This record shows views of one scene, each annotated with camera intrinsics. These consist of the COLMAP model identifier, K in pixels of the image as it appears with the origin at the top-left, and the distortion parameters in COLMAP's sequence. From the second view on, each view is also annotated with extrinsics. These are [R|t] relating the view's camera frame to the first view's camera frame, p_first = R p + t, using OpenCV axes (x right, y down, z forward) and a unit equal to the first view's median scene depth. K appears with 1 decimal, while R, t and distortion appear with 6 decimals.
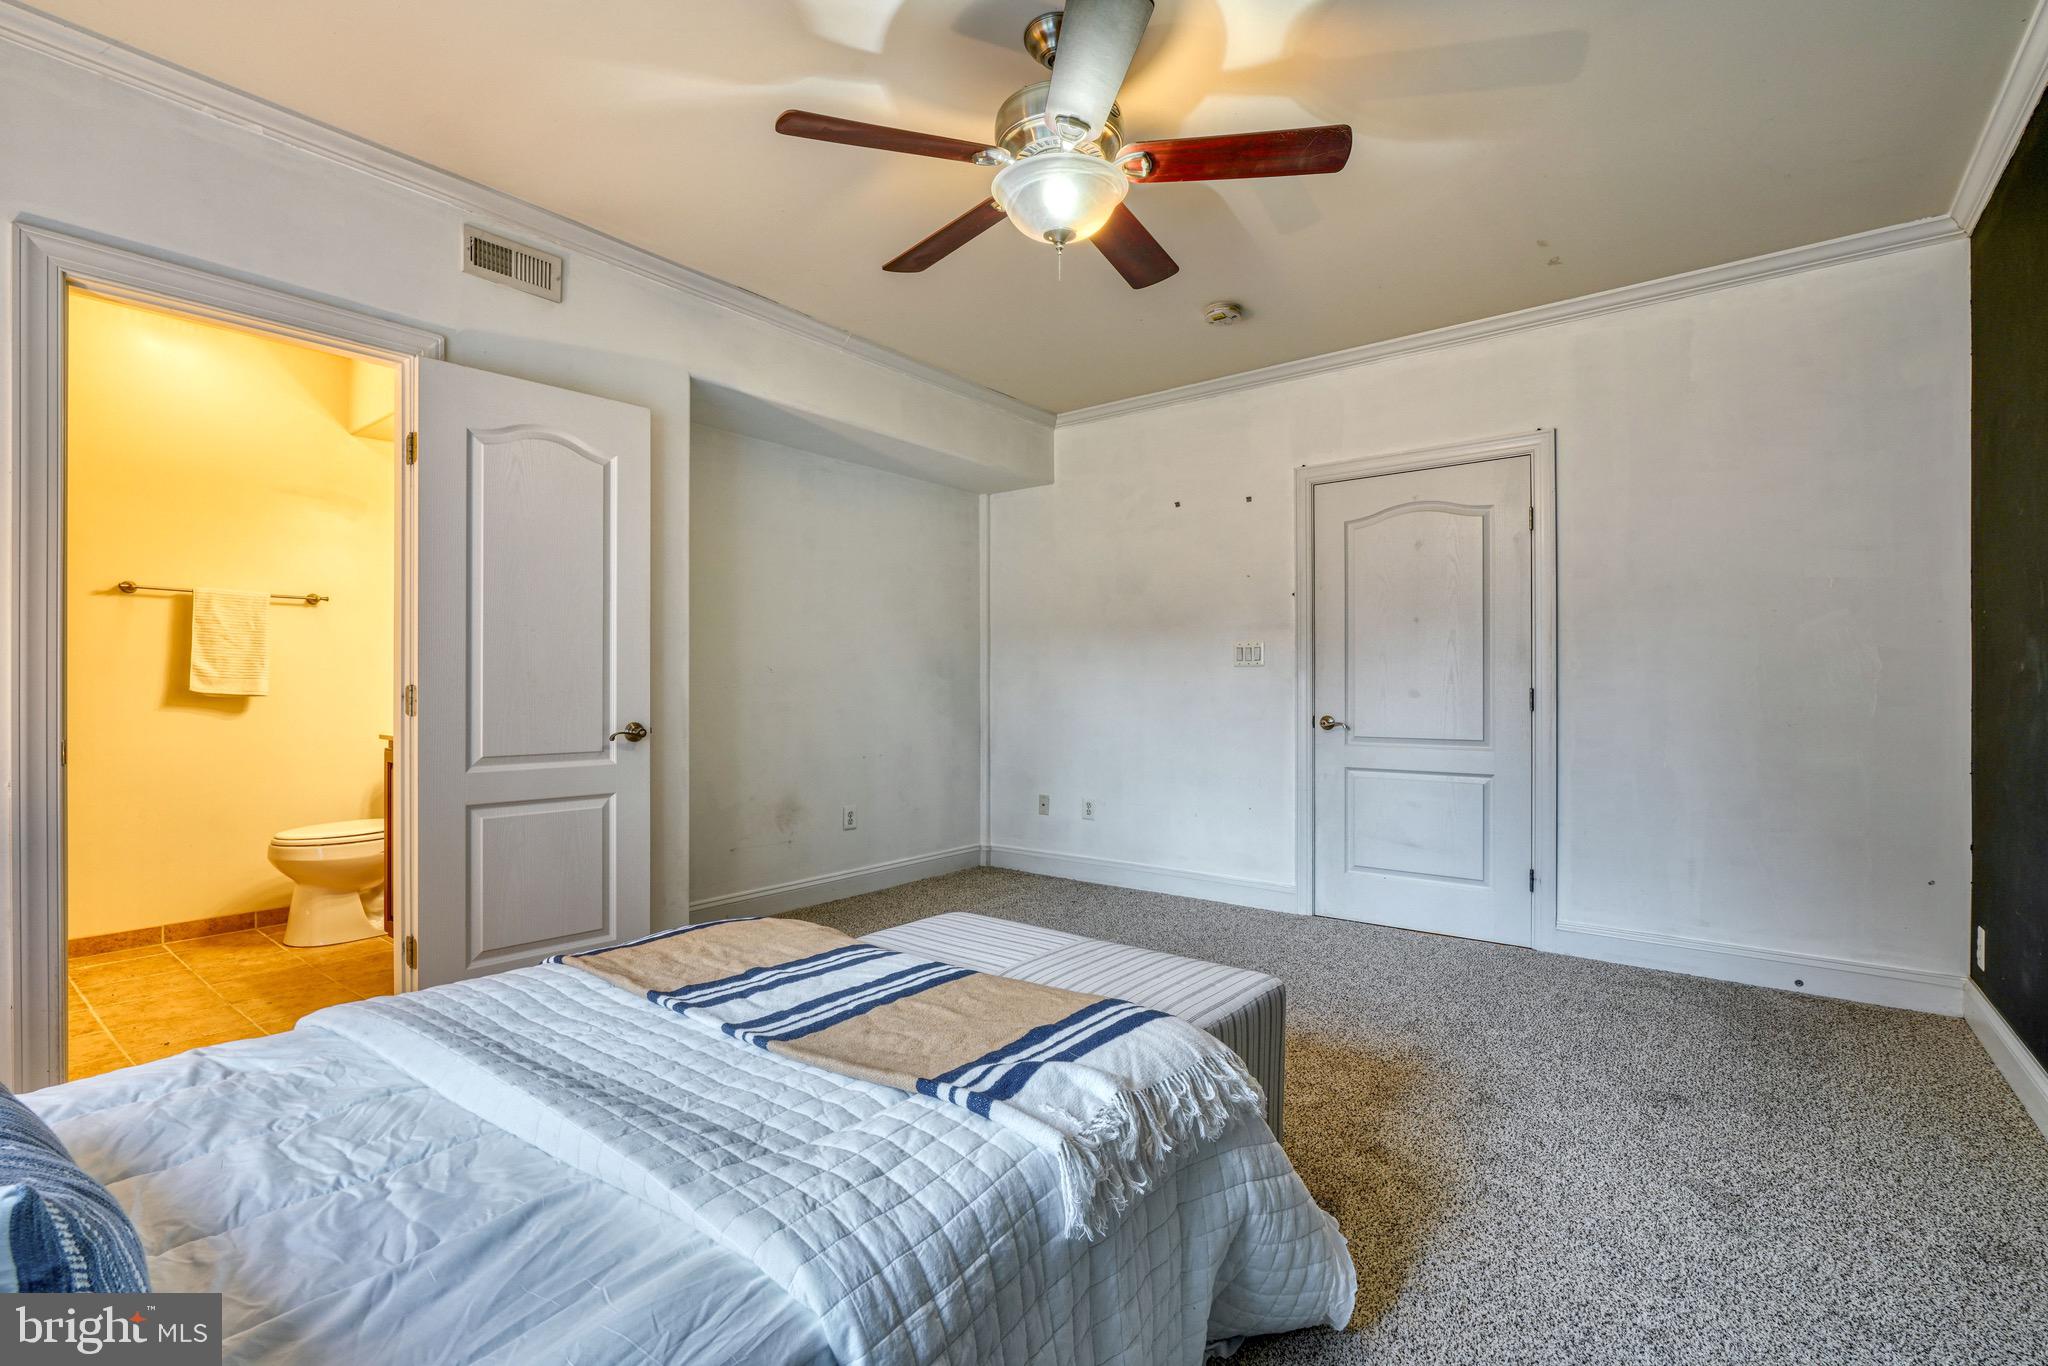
lens RADIAL K [[929.7, 0, 1014.8], [0, 929.7, 692.5], [0, 0, 1]] dist [-0.013562, 0.009445]
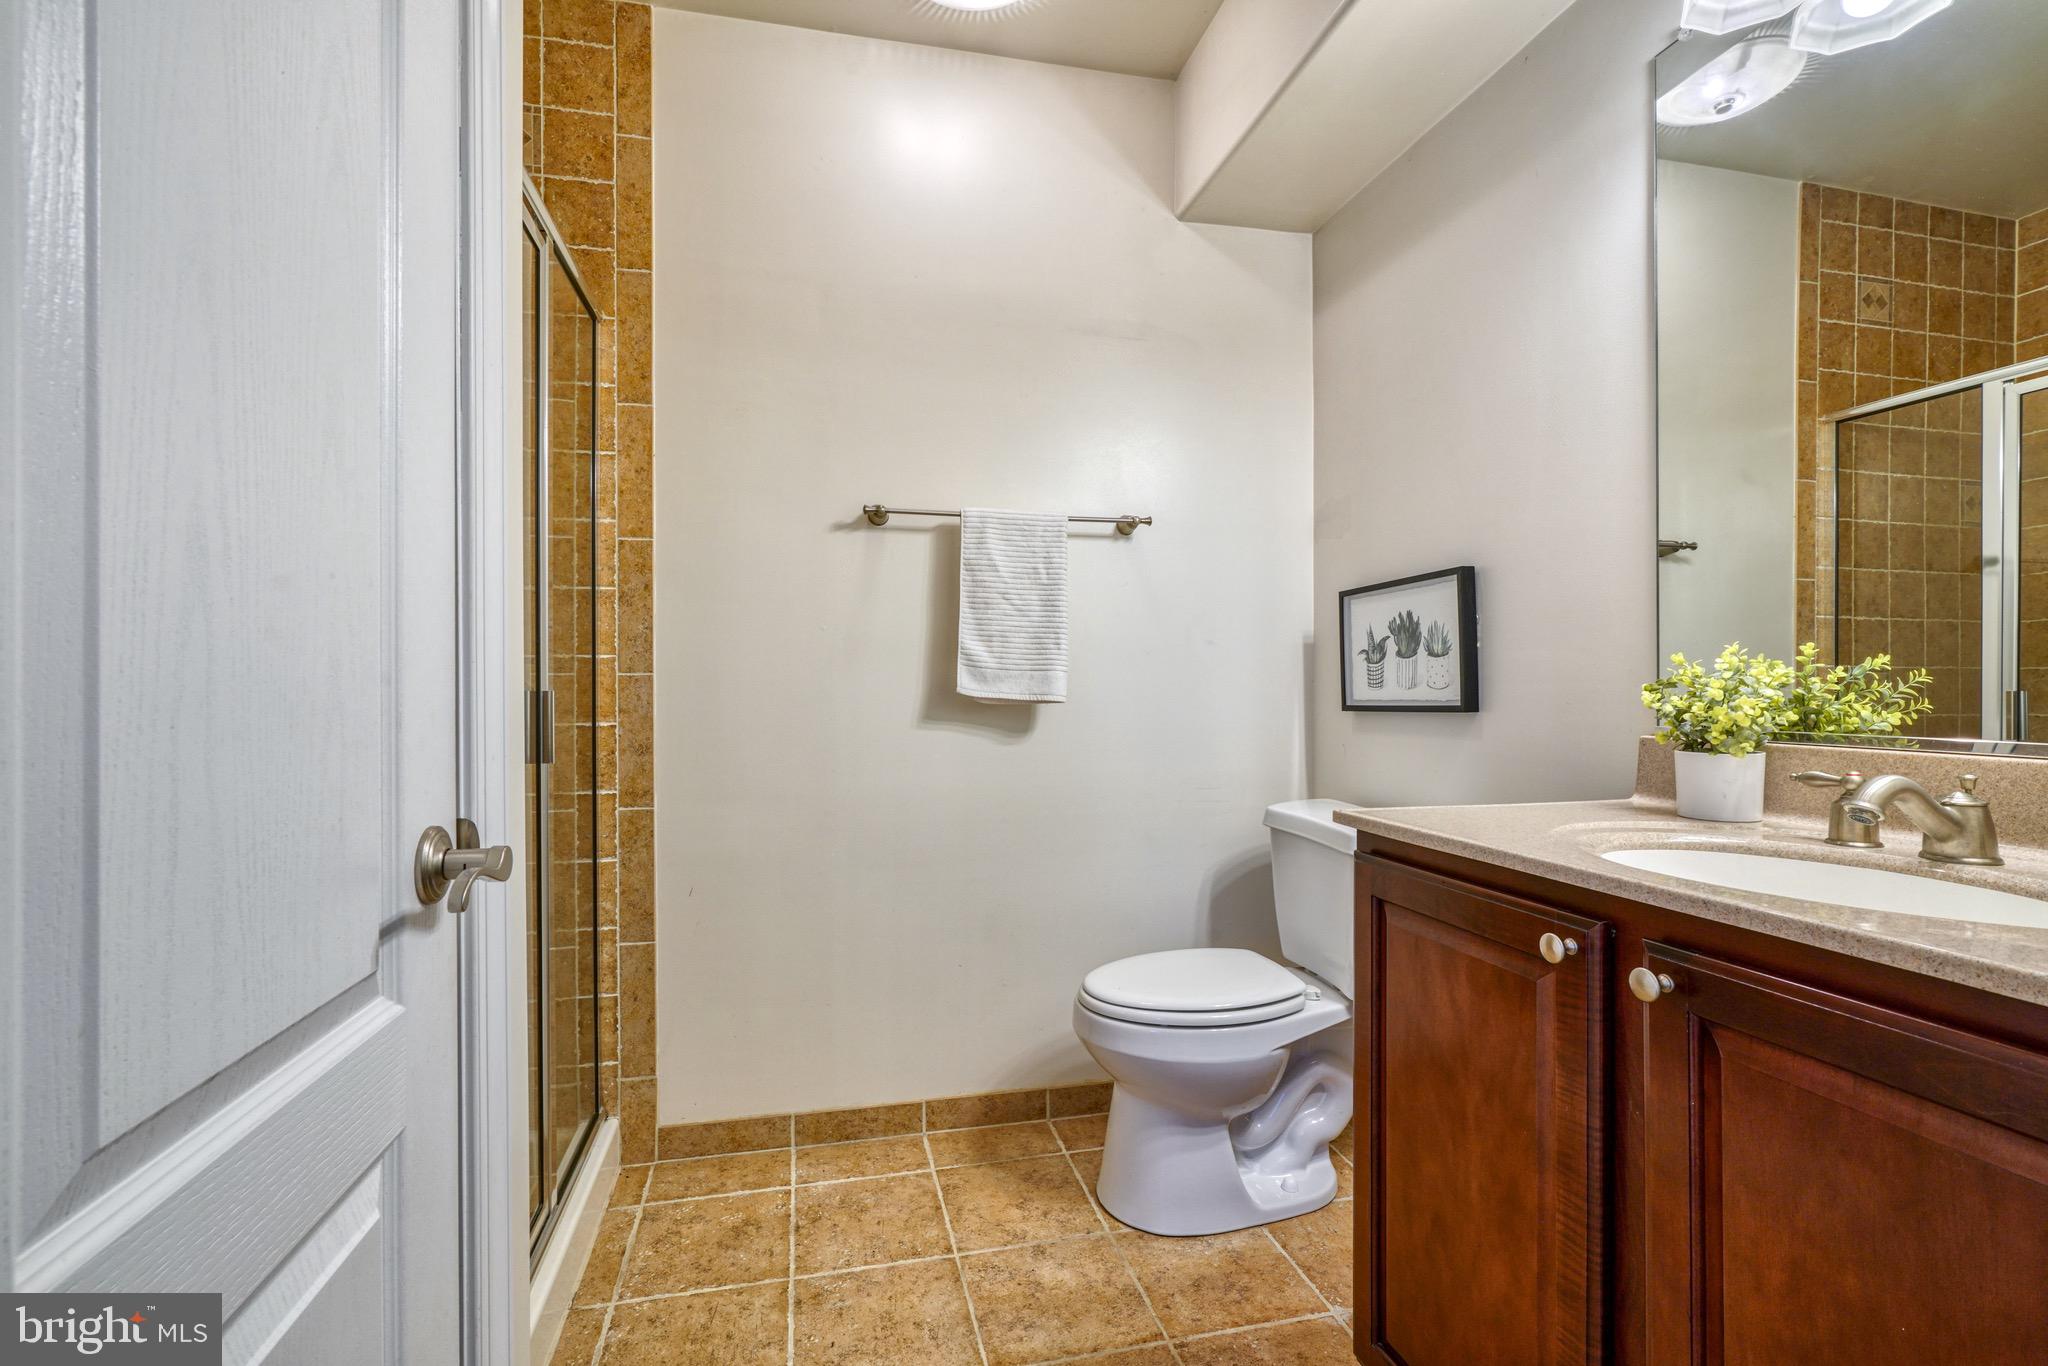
lens RADIAL K [[917.4, 0, 1017.2], [0, 917.4, 685.2], [0, 0, 1]] dist [-0.010991, 0.000272]
pose [[0.772386, -0.002402, -0.635149, -0.505890], [0.002502, 0.999997, -0.000739, -0.006299], [0.635149, -0.001018, 0.772389, 0.588348]]
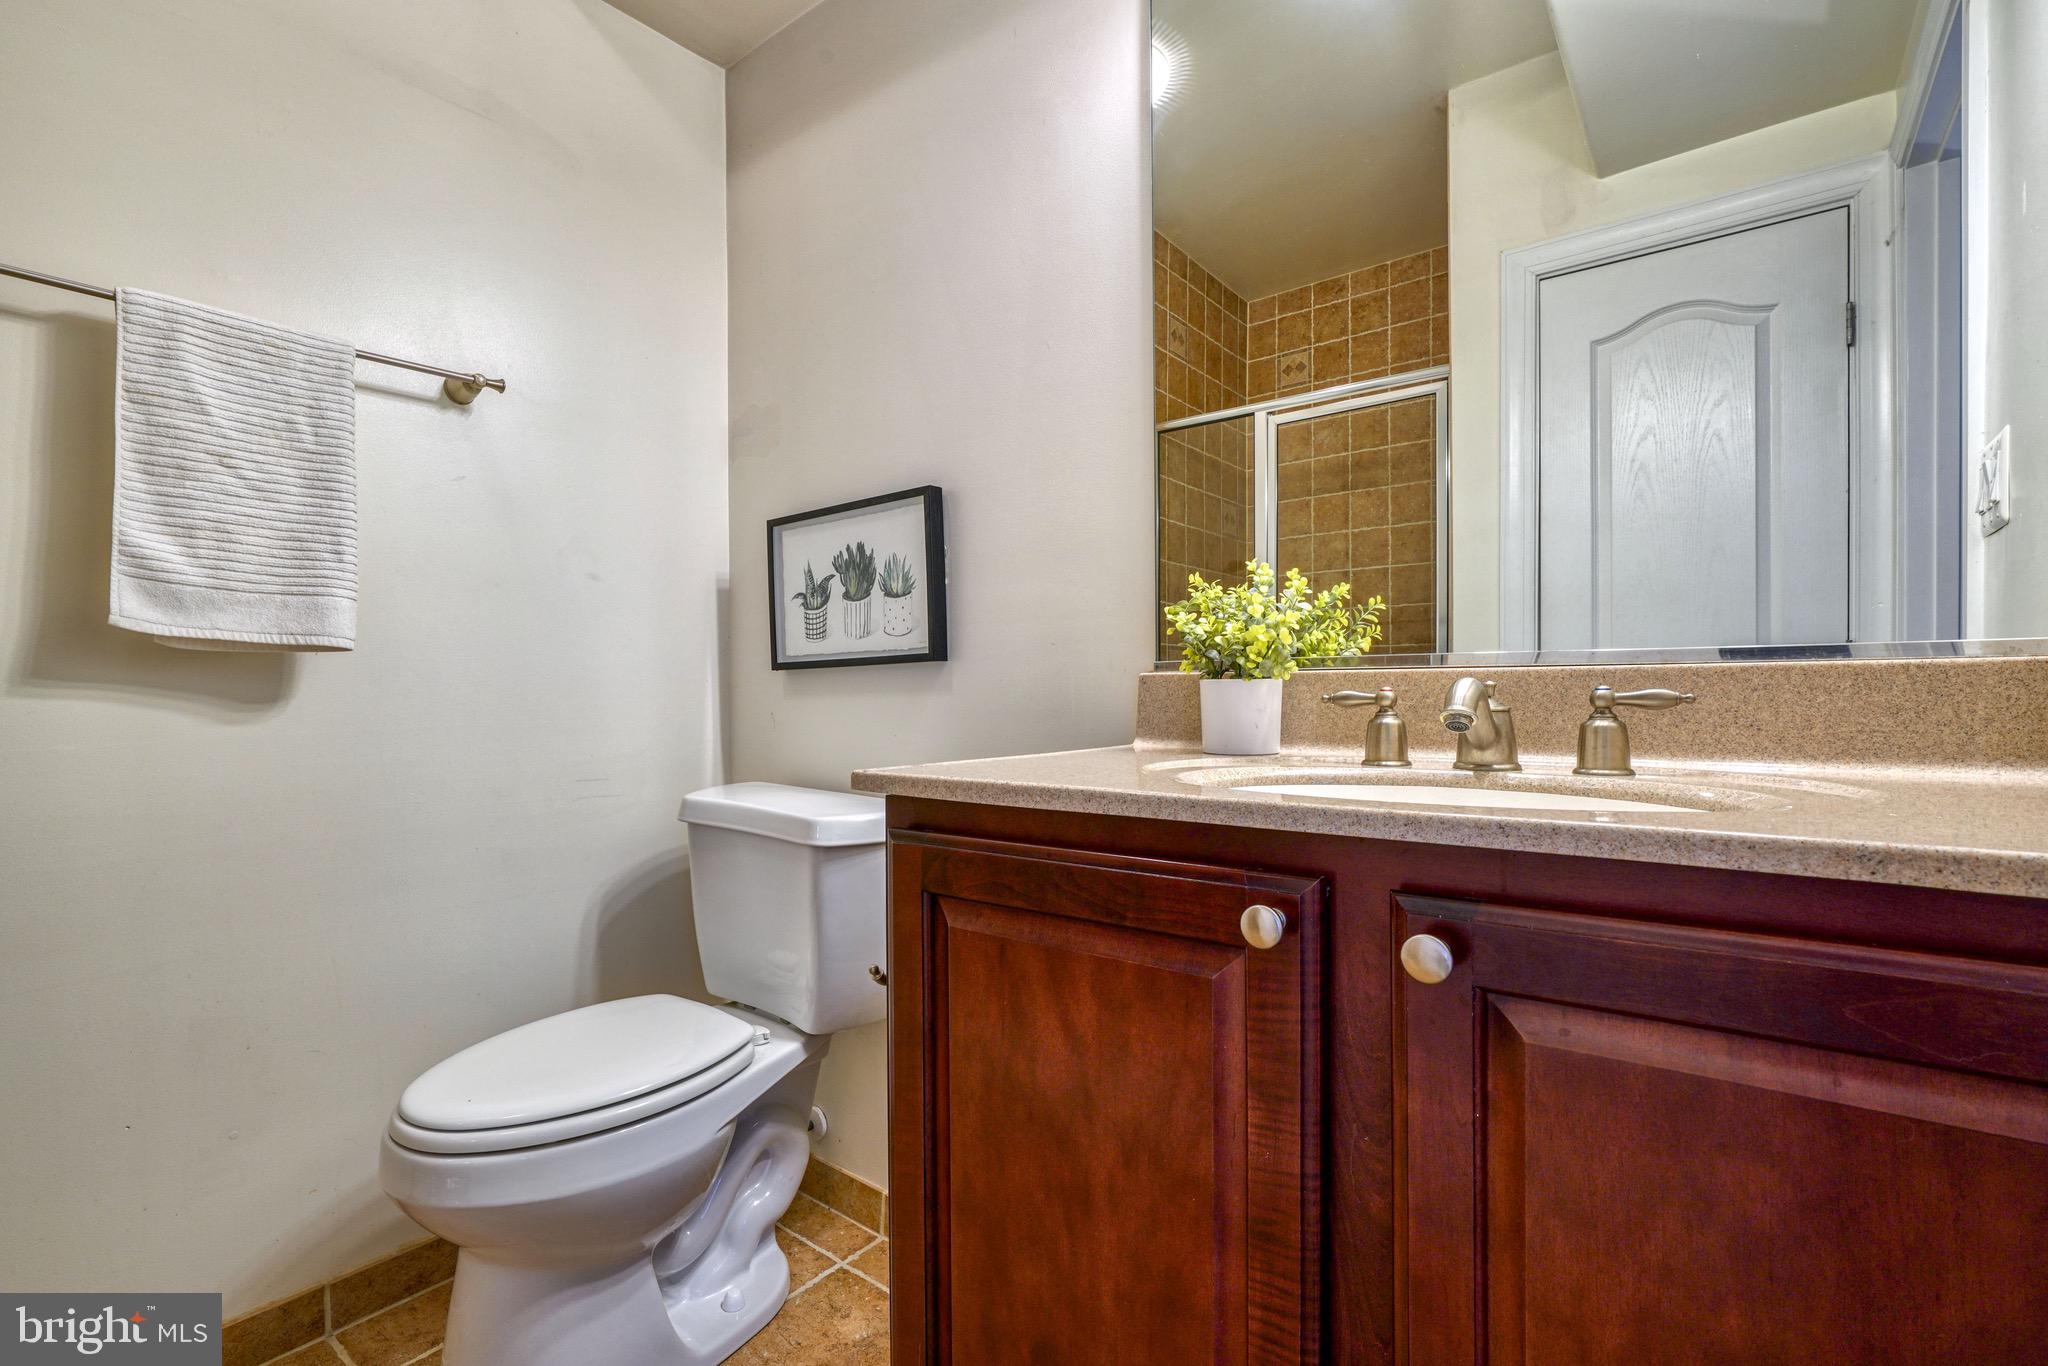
lens RADIAL K [[954.5, 0, 1020.6], [0, 954.5, 693.1], [0, 0, 1]] dist [-0.017337, 0.006119]
pose [[0.999885, -0.007273, -0.013288, -0.584582], [0.007400, 0.999927, 0.009573, 0.018255], [0.013217, -0.009671, 0.999866, 0.688103]]
